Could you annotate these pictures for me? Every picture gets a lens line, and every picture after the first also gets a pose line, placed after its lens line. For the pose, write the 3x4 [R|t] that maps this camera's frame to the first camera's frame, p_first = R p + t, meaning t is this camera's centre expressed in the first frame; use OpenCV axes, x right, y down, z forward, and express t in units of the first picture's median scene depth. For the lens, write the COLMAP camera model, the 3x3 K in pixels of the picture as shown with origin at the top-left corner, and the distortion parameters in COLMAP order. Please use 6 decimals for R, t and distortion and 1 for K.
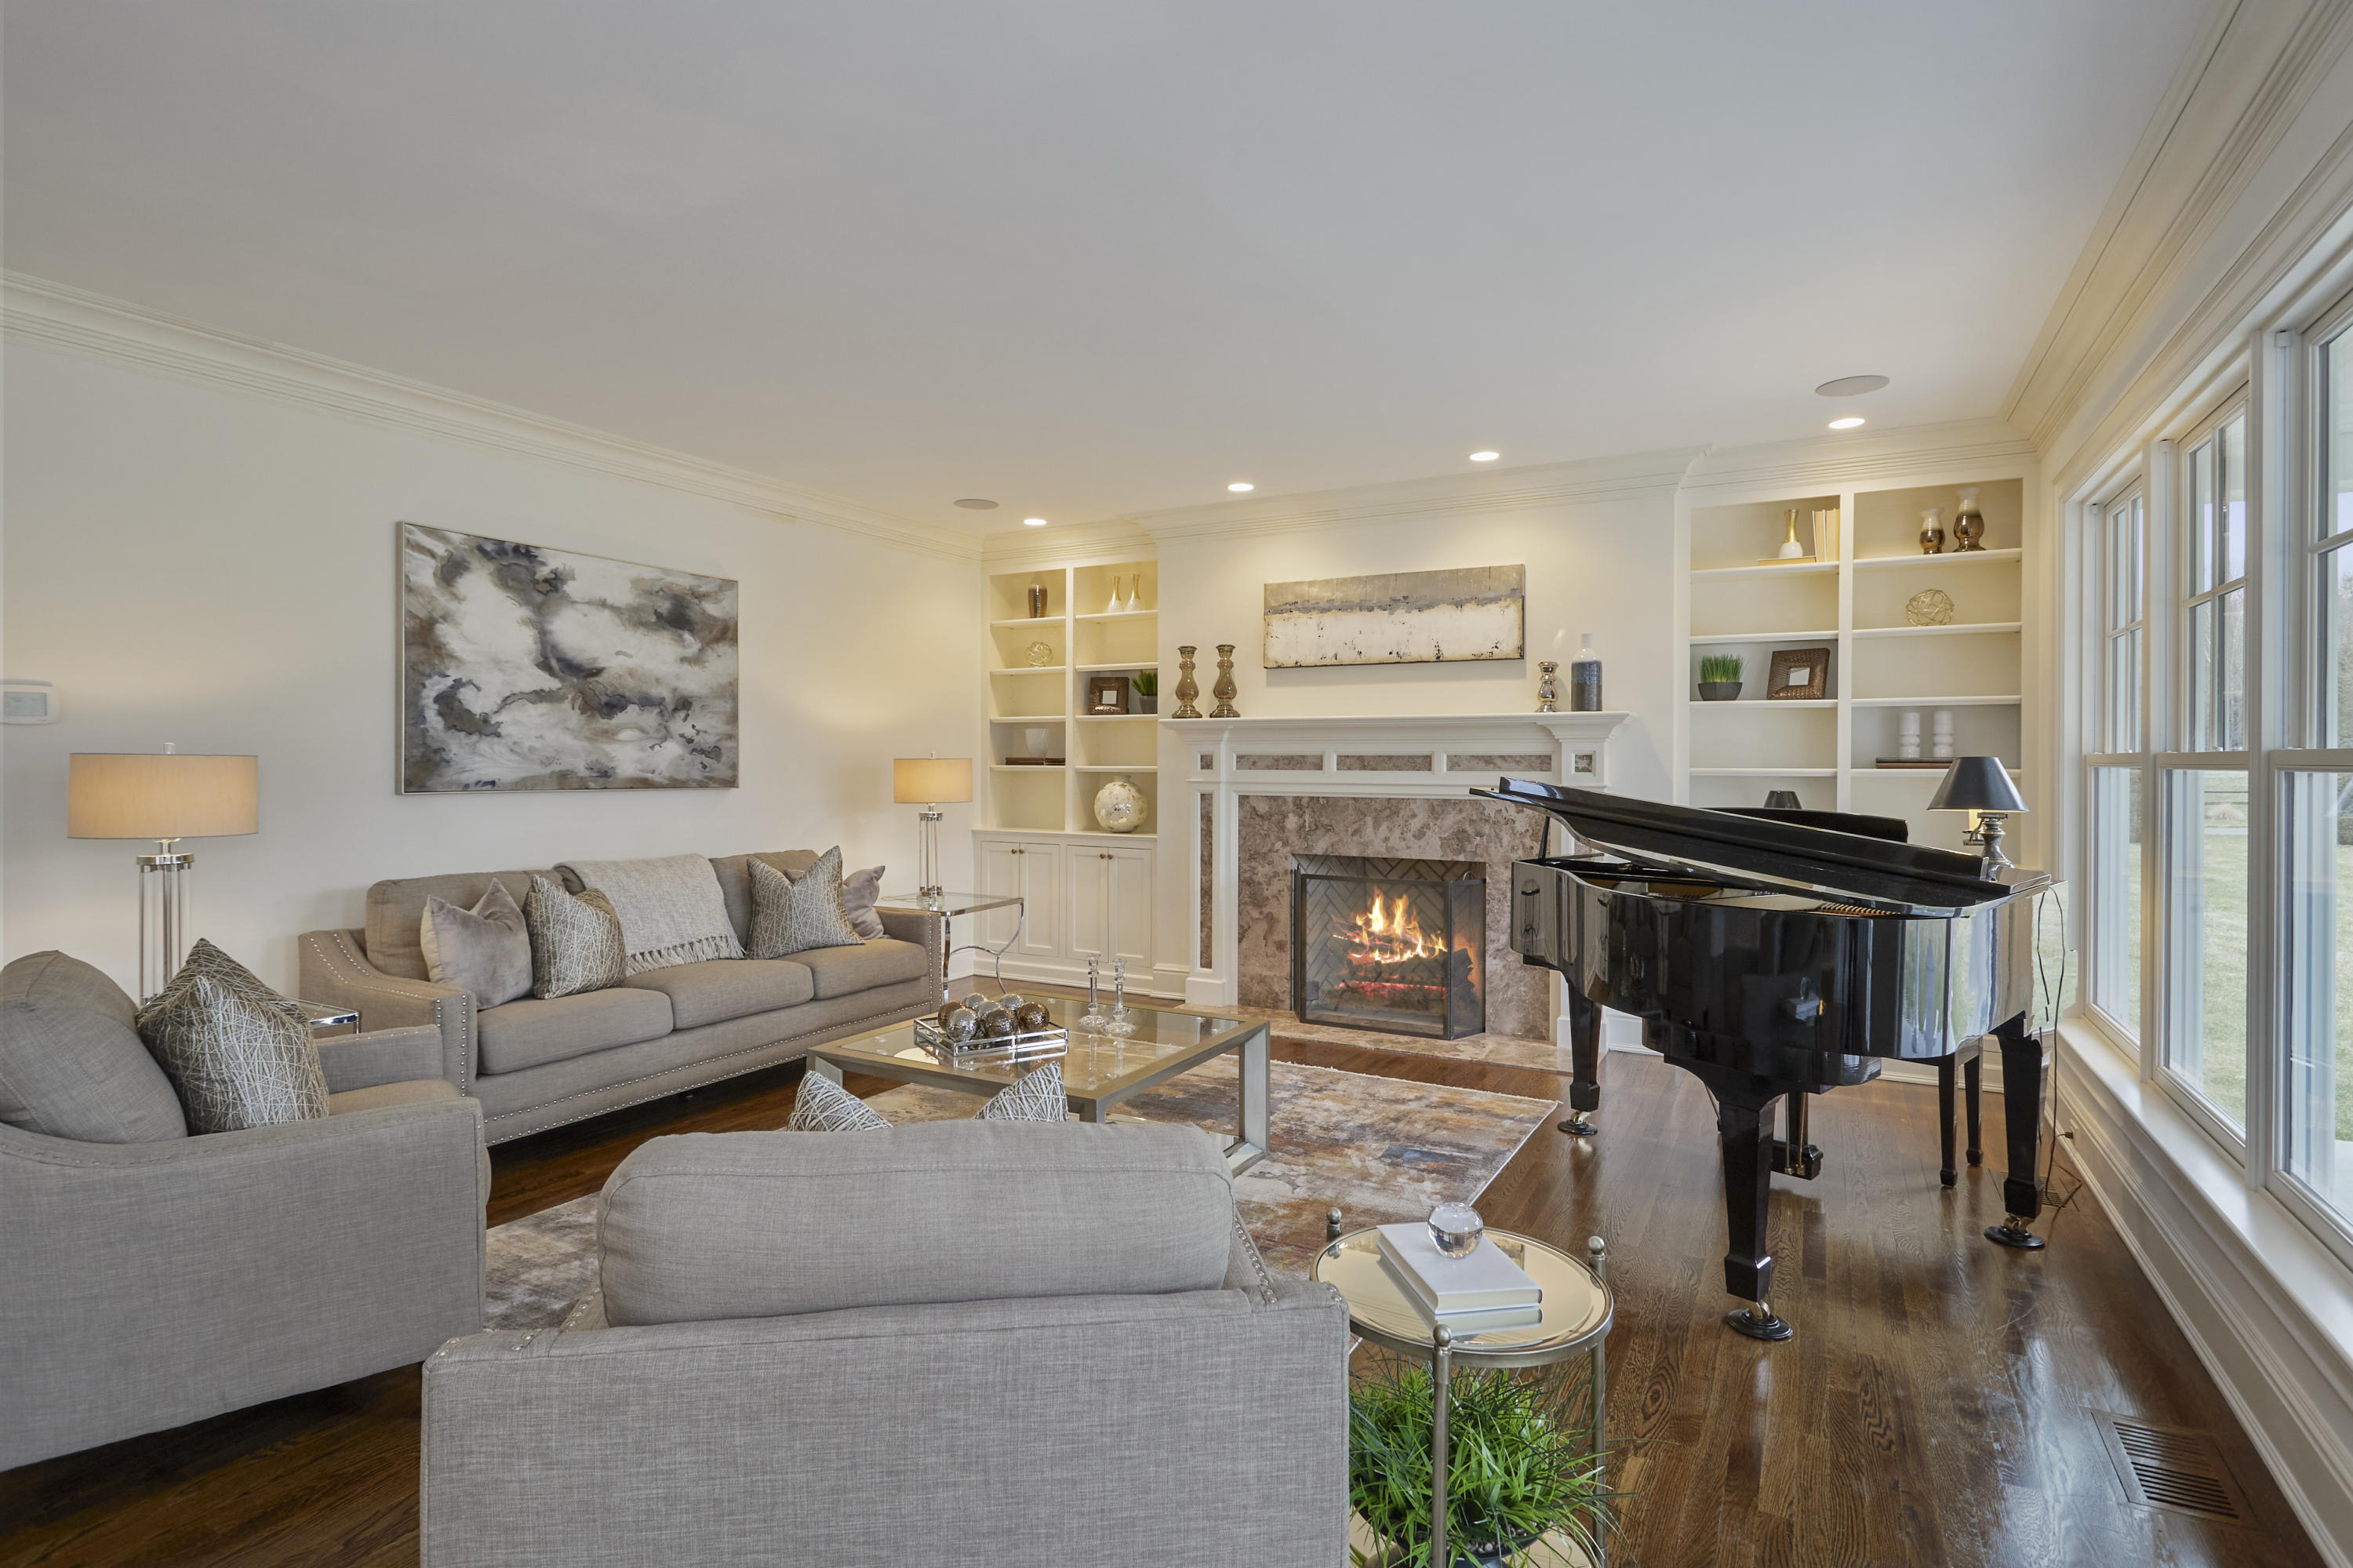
lens RADIAL K [[1152.8, 0, 1180.7], [0, 1152.8, 760.1], [0, 0, 1]] dist [-0.000295, 0.000556]
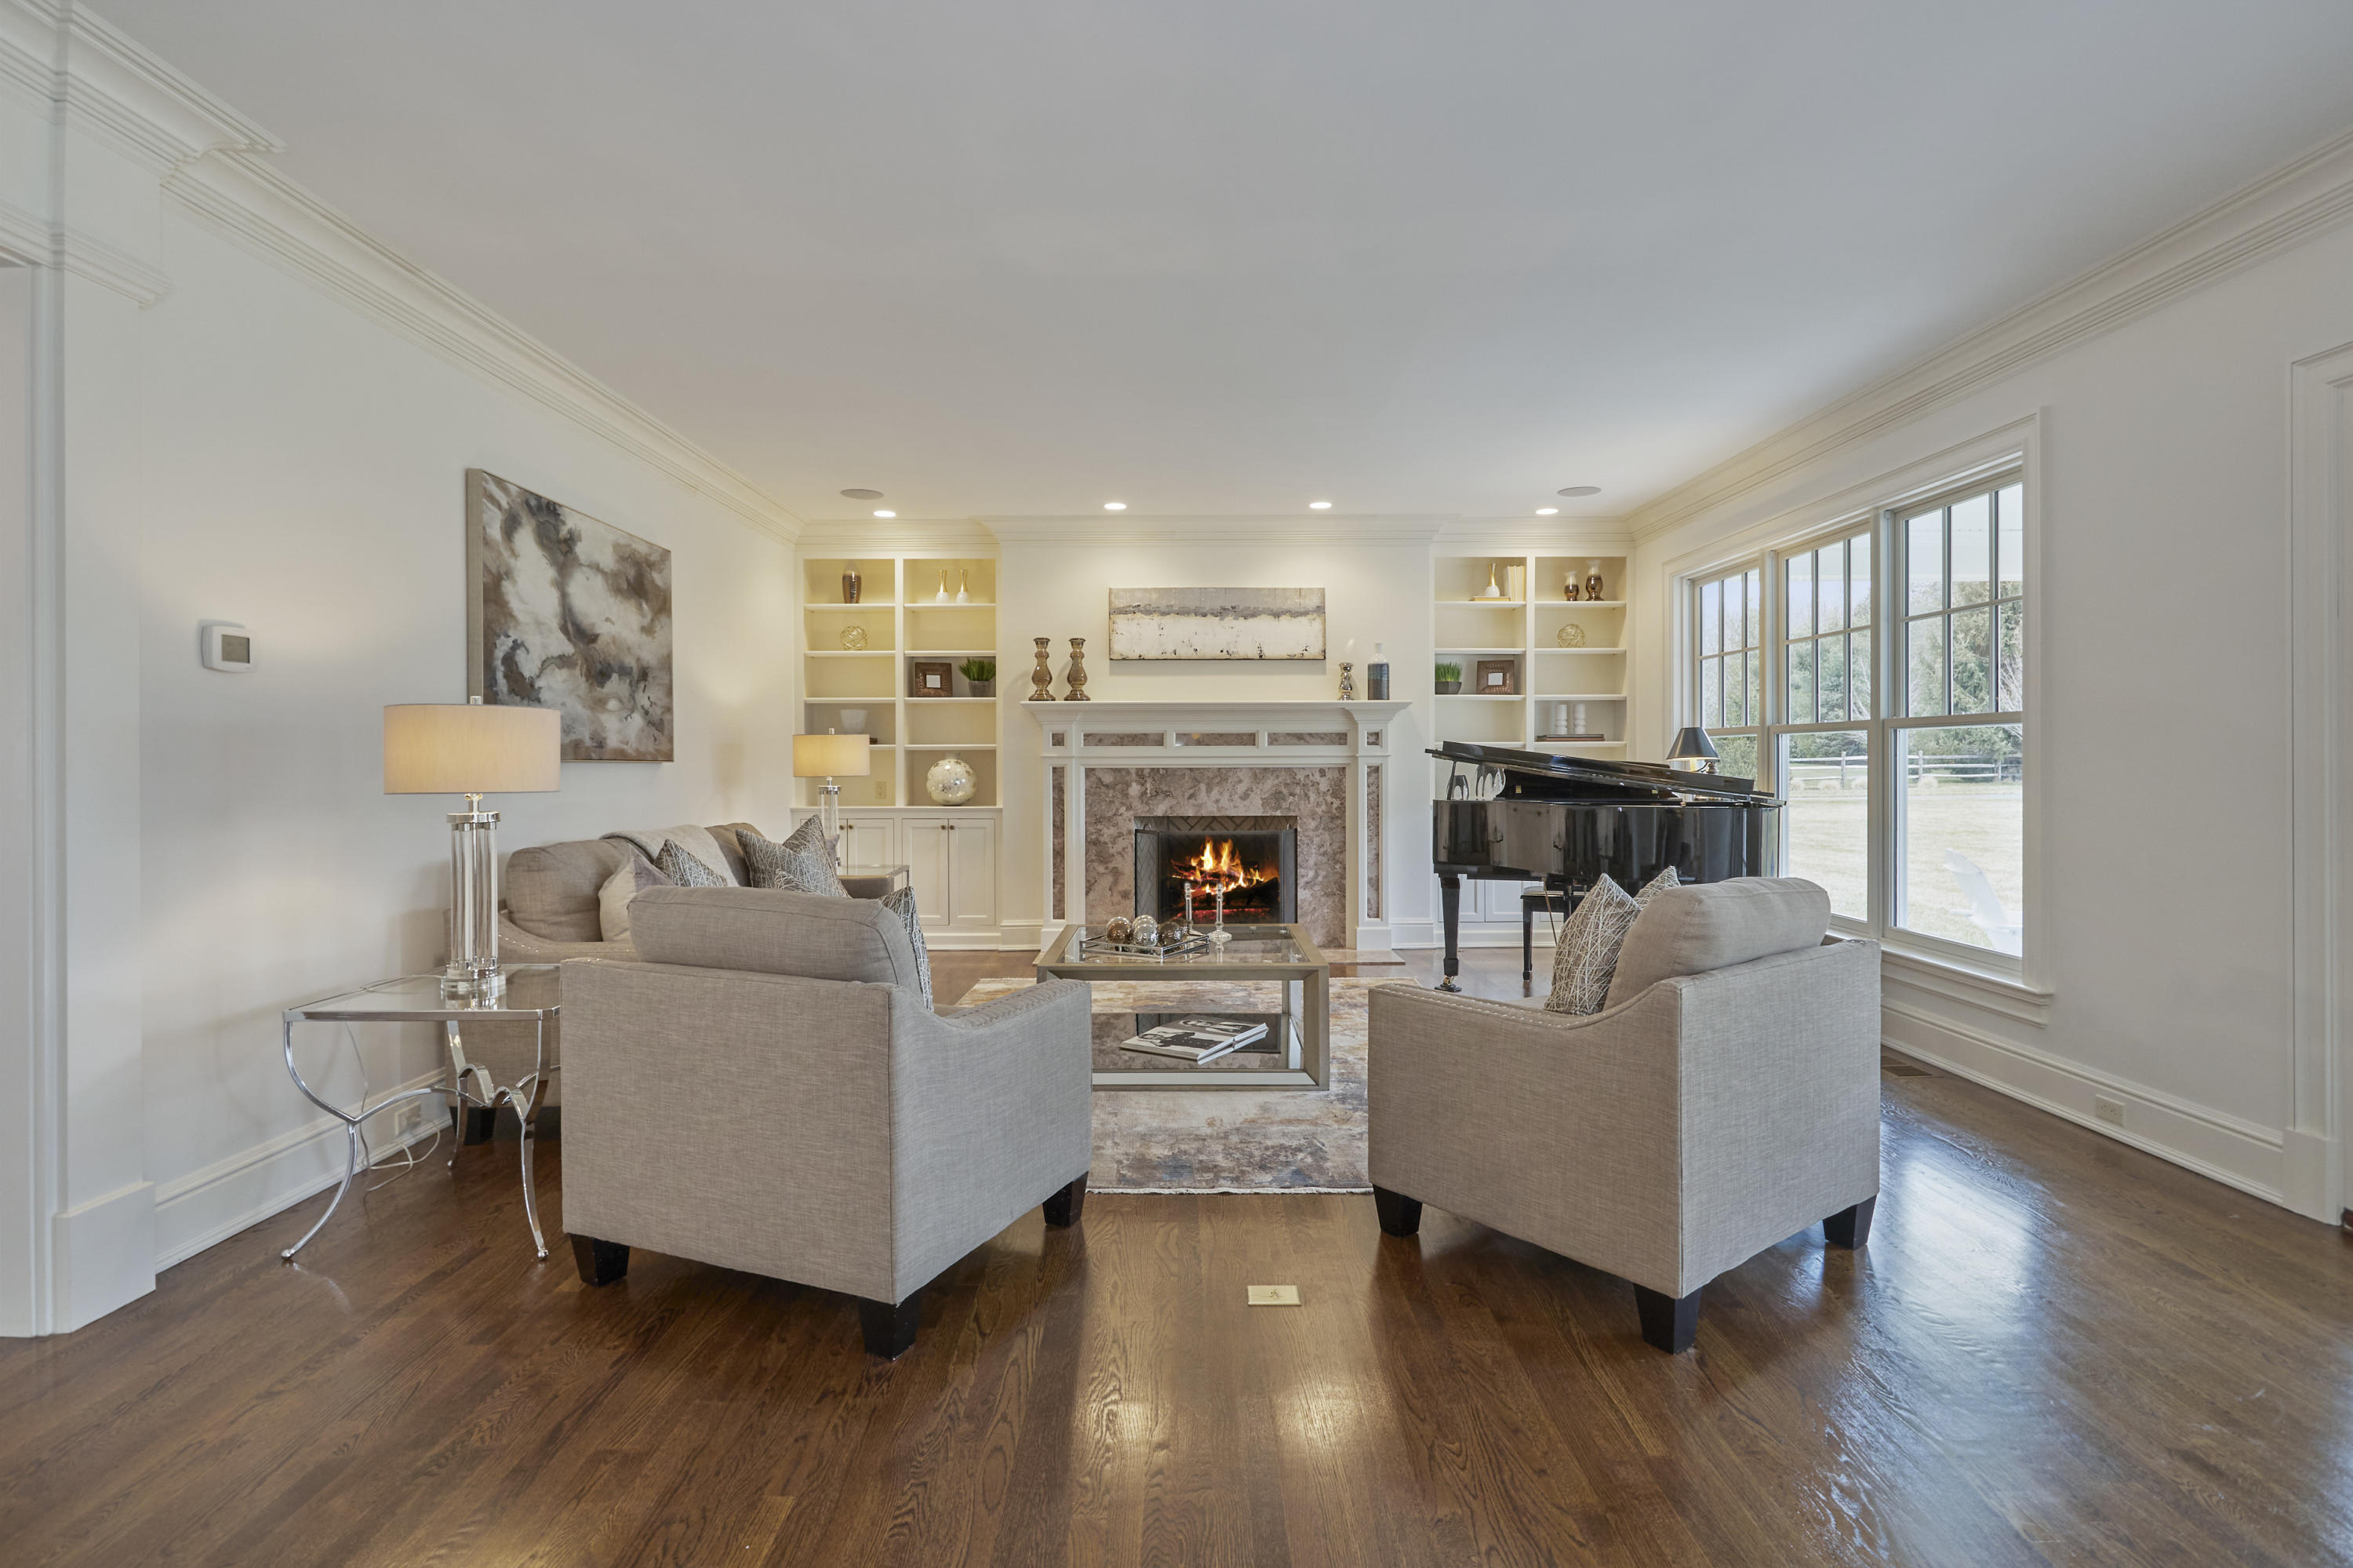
lens RADIAL K [[1152.8, 0, 1180.7], [0, 1152.8, 760.1], [0, 0, 1]] dist [-0.000295, 0.000556]
pose [[0.873801, -0.005580, 0.486252, -0.460782], [0.005149, 0.999984, 0.002223, 0.021613], [-0.486256, 0.000562, 0.873816, -0.066701]]
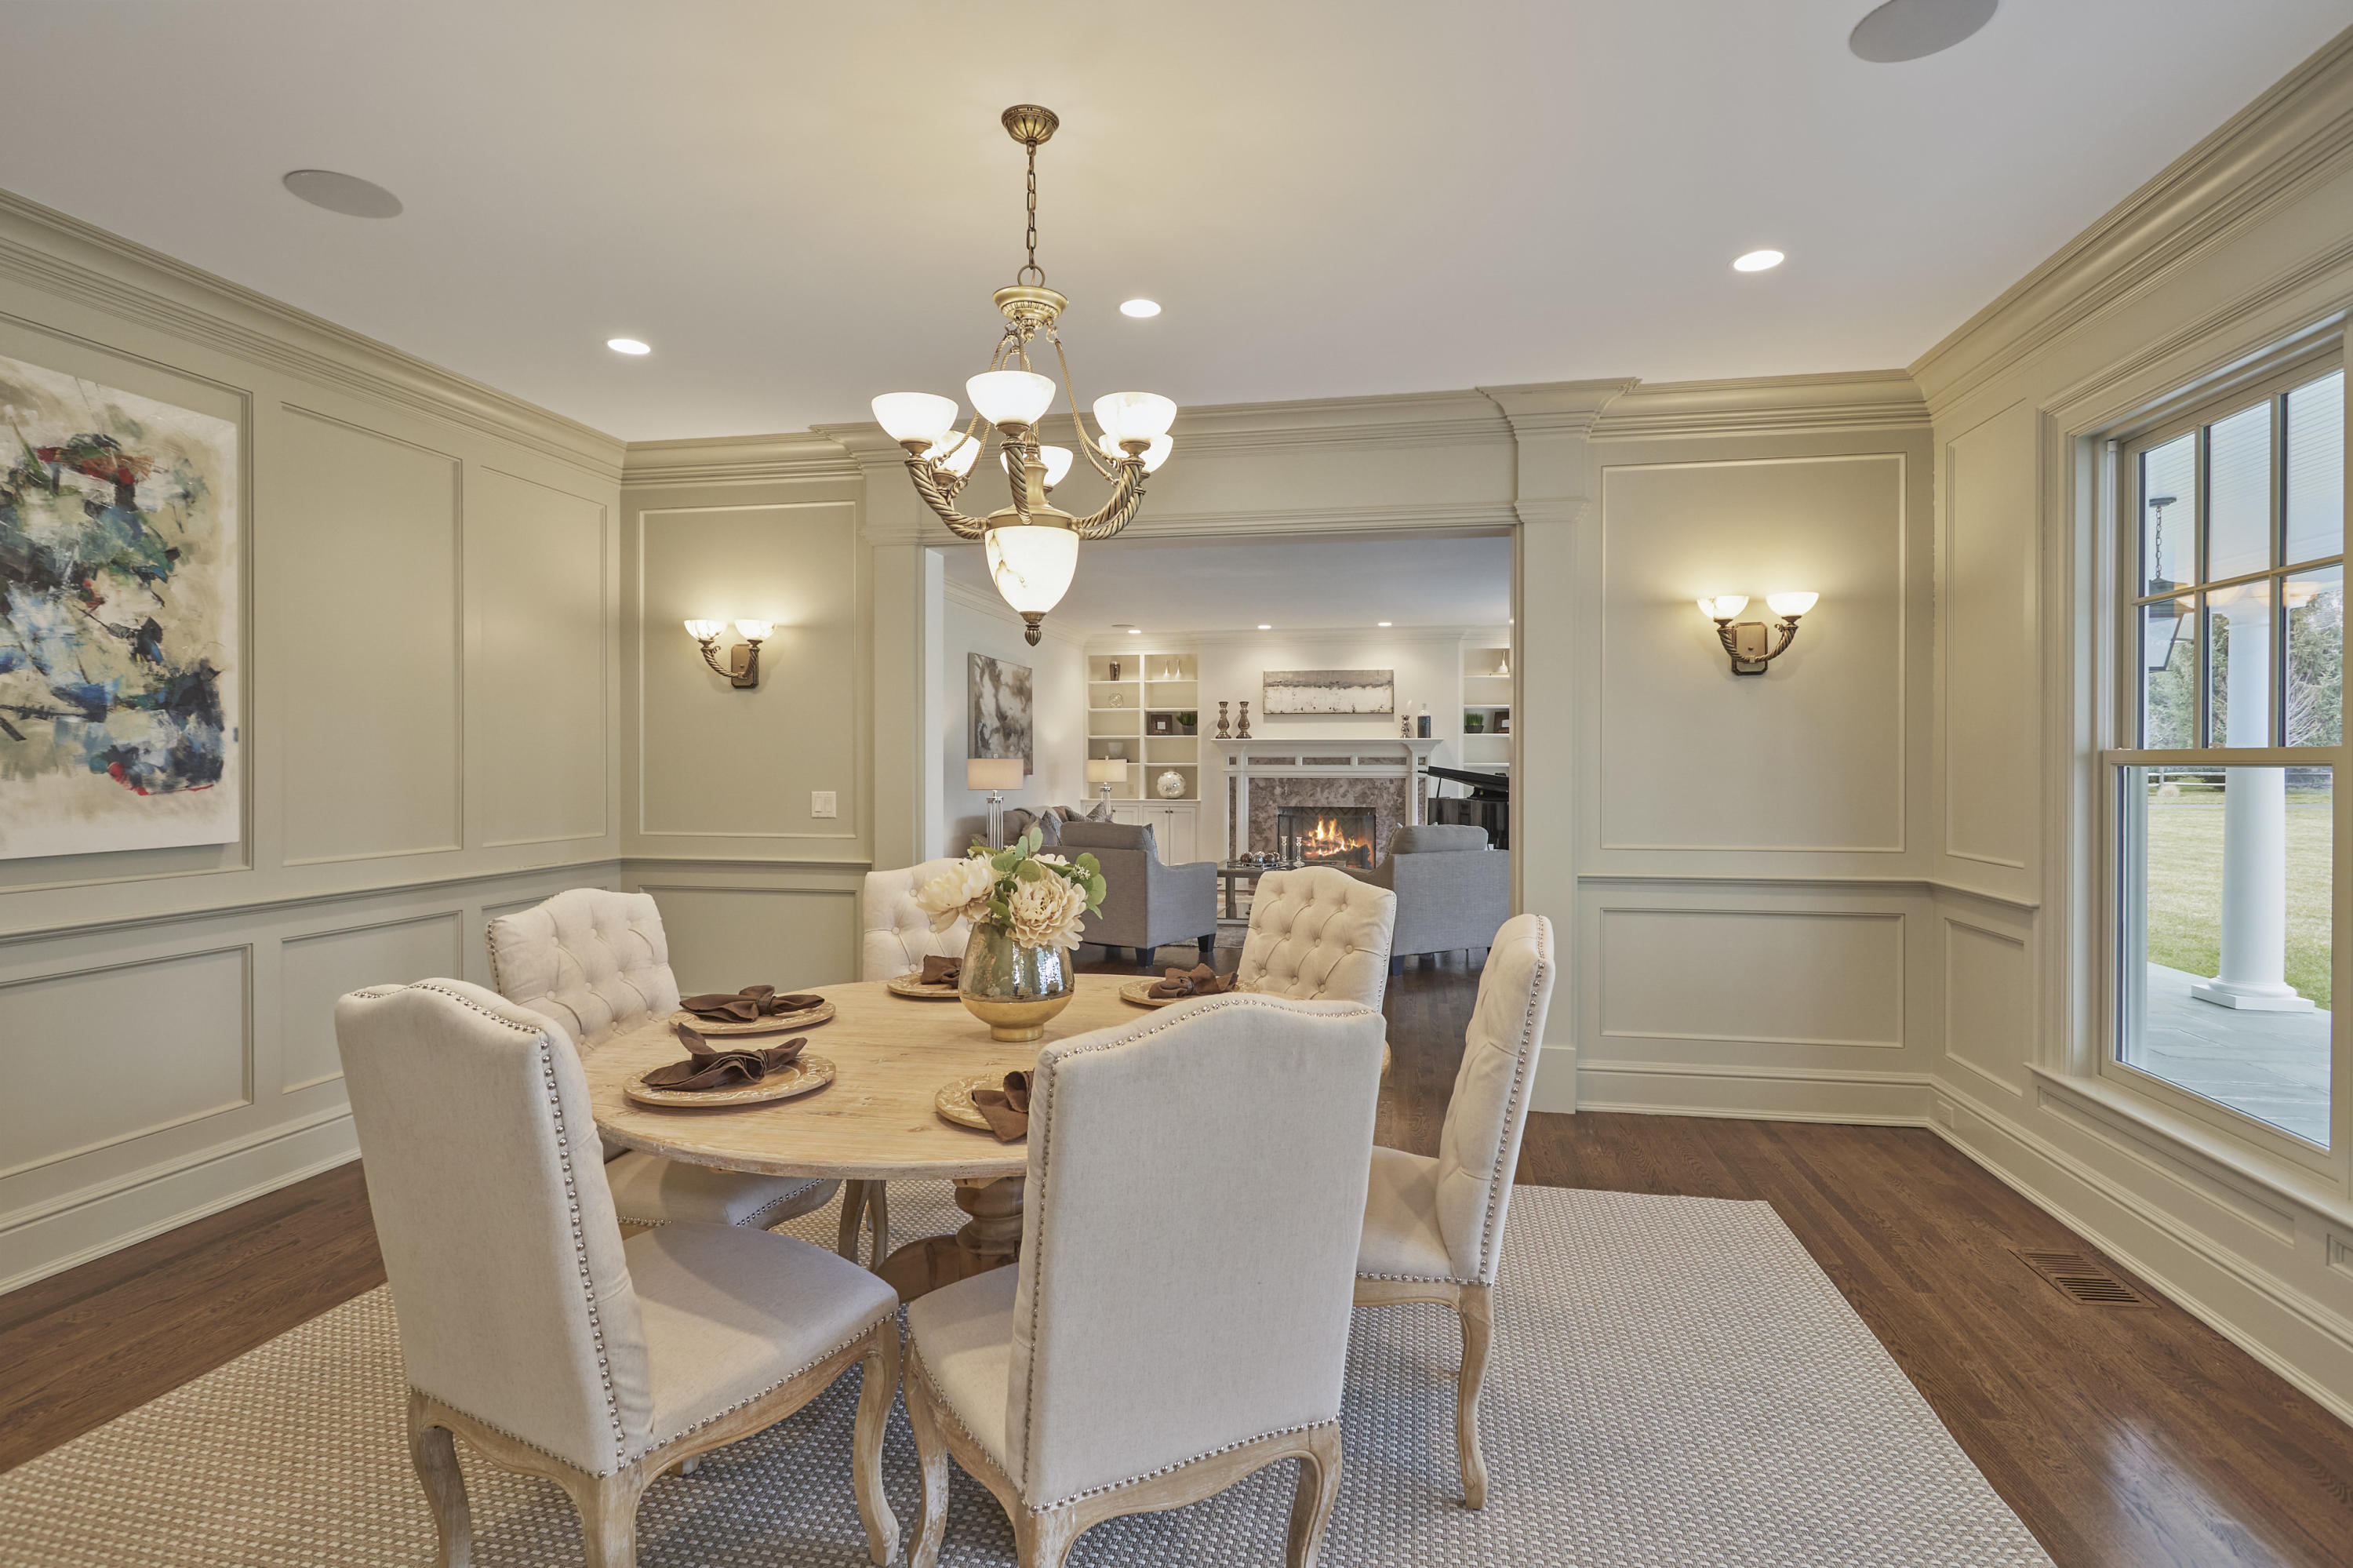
lens RADIAL K [[1152.8, 0, 1180.7], [0, 1152.8, 760.1], [0, 0, 1]] dist [-0.000295, 0.000556]
pose [[0.952008, -0.001643, 0.306068, -0.708159], [0.001461, 0.999999, 0.000824, -0.001669], [-0.306069, -0.000337, 0.952009, -0.894263]]
